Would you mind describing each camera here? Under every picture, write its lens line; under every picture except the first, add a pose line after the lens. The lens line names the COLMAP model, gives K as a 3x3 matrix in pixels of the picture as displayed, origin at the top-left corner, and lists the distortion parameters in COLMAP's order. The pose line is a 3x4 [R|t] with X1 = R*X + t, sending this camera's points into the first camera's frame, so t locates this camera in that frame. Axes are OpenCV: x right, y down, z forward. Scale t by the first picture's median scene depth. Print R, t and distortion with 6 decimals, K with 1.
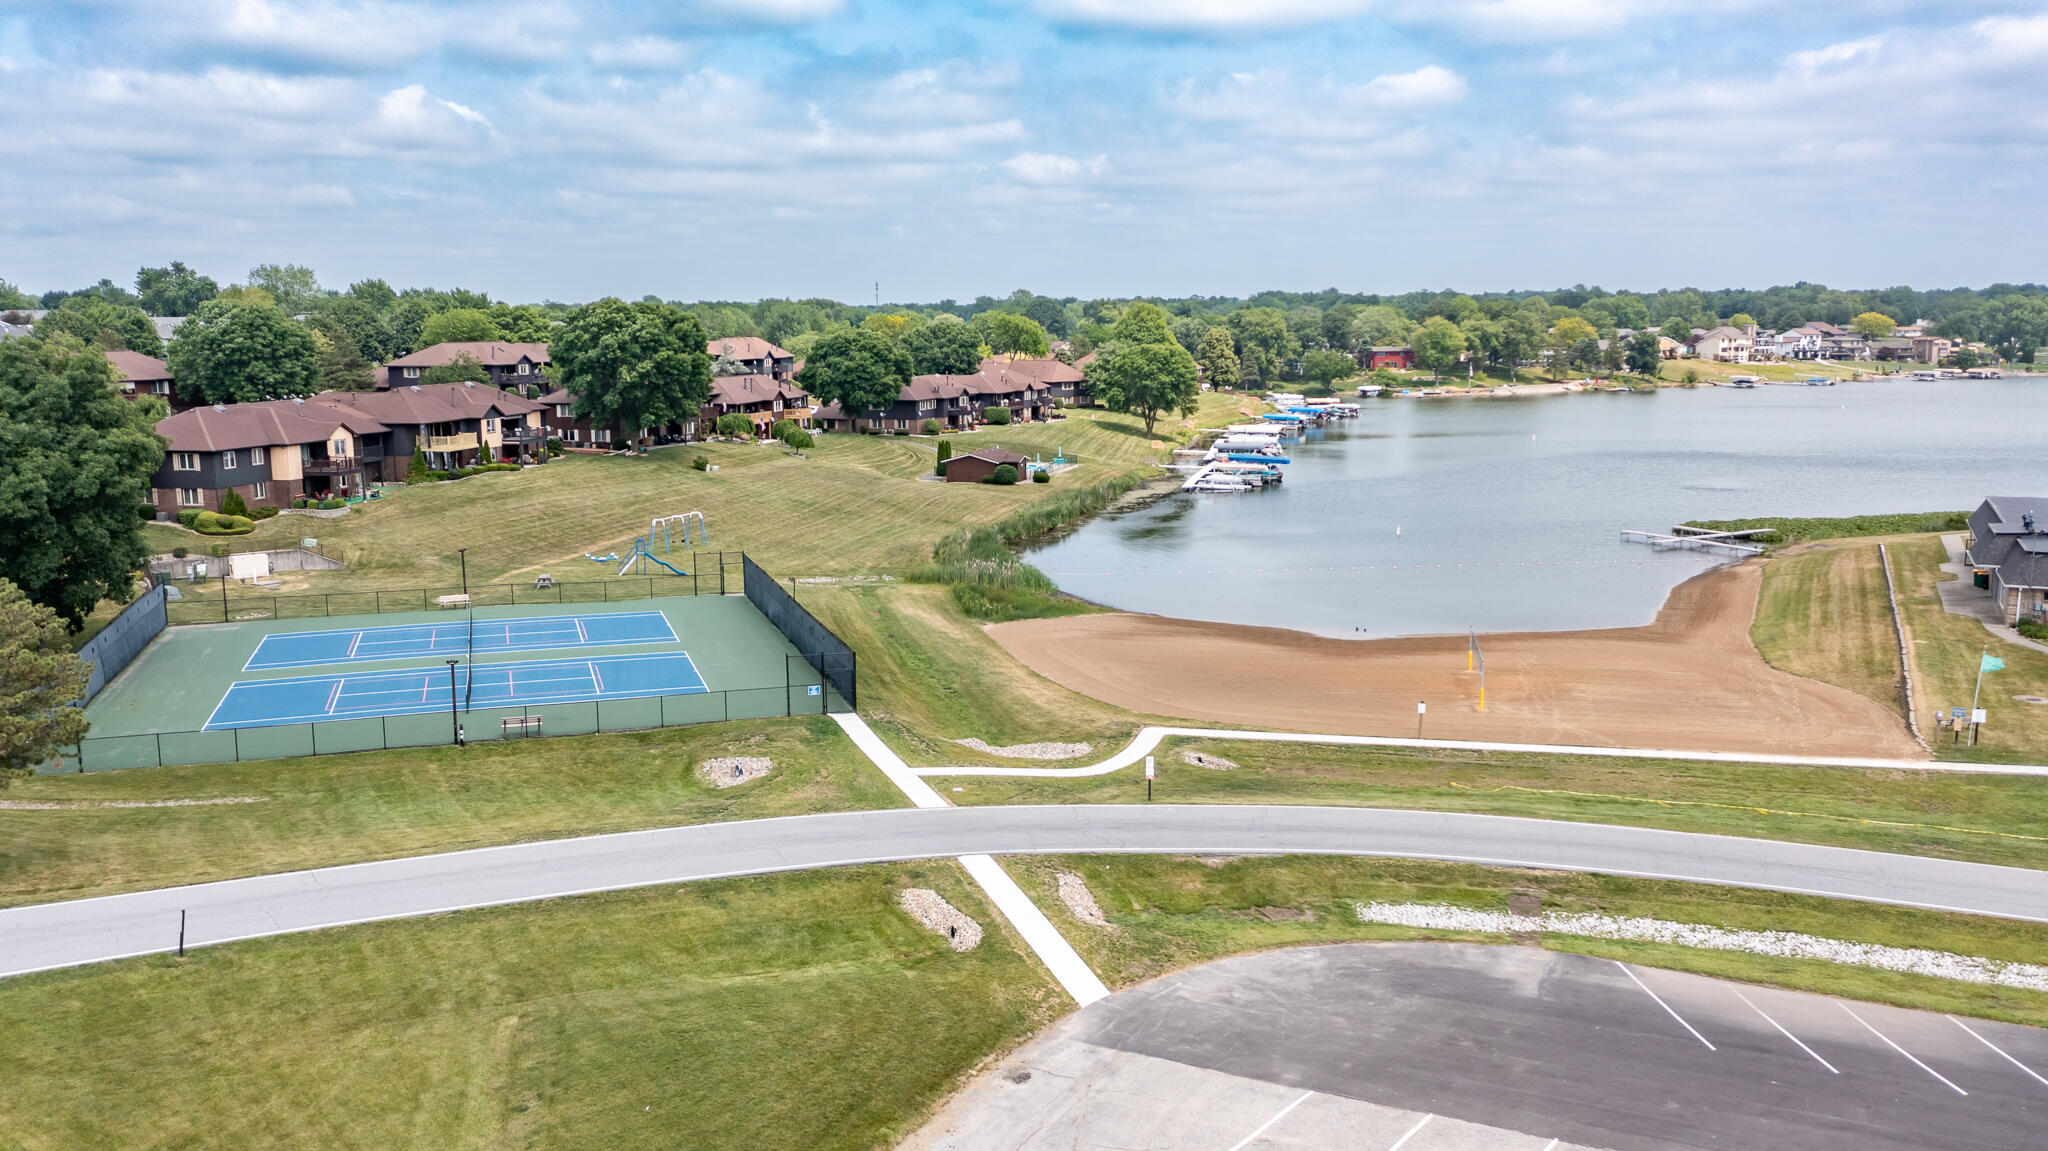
lens RADIAL K [[1717.4, 0, 1020.3], [0, 1717.4, 571.8], [0, 0, 1]] dist [0.147945, -0.135837]
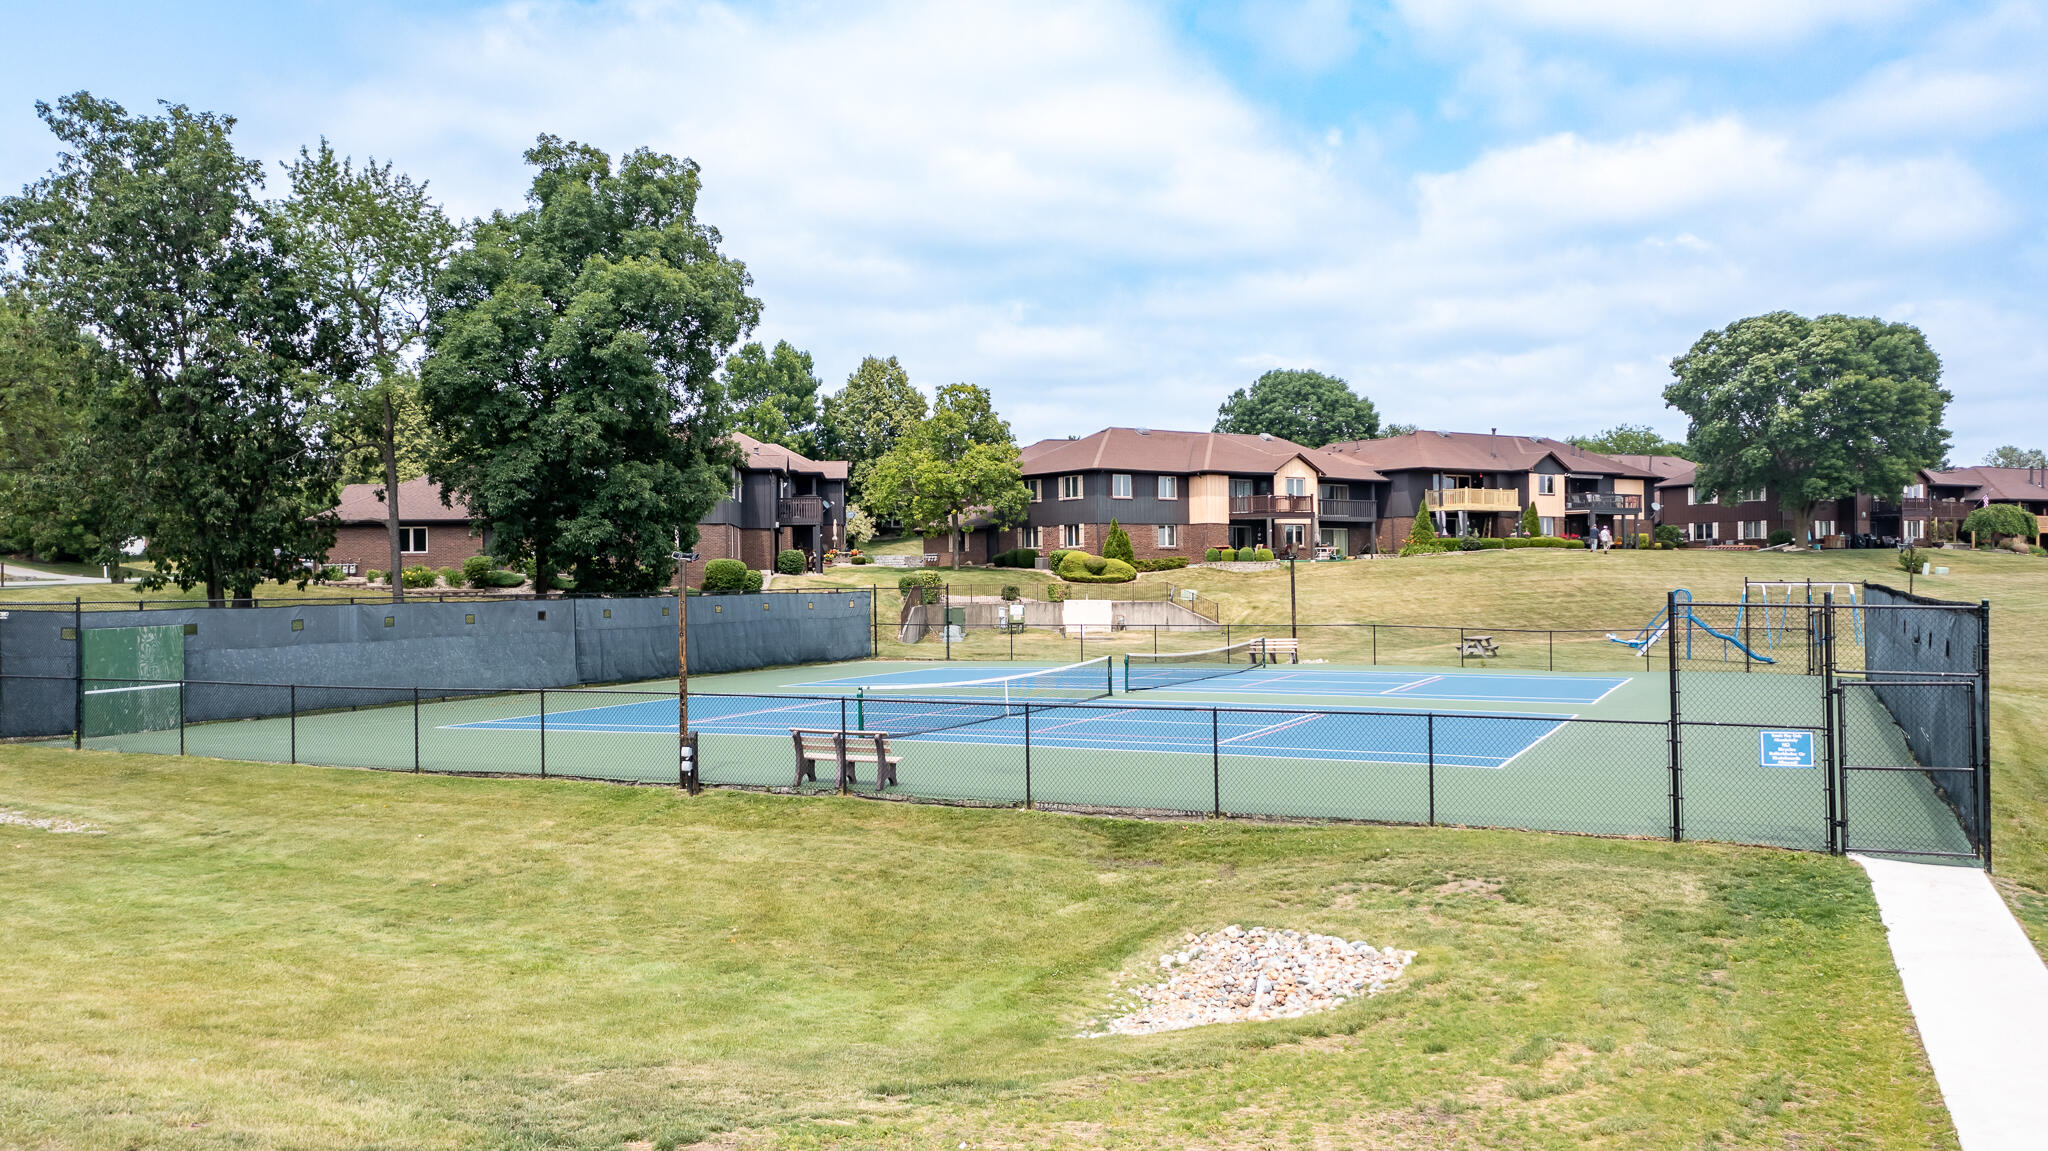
lens RADIAL K [[1717.4, 0, 1020.3], [0, 1717.4, 571.8], [0, 0, 1]] dist [0.147945, -0.135837]
pose [[0.757036, 0.003428, -0.653364, -0.021541], [-0.096732, 0.989554, -0.106890, 0.042833], [0.646173, 0.144121, 0.749459, 0.393950]]
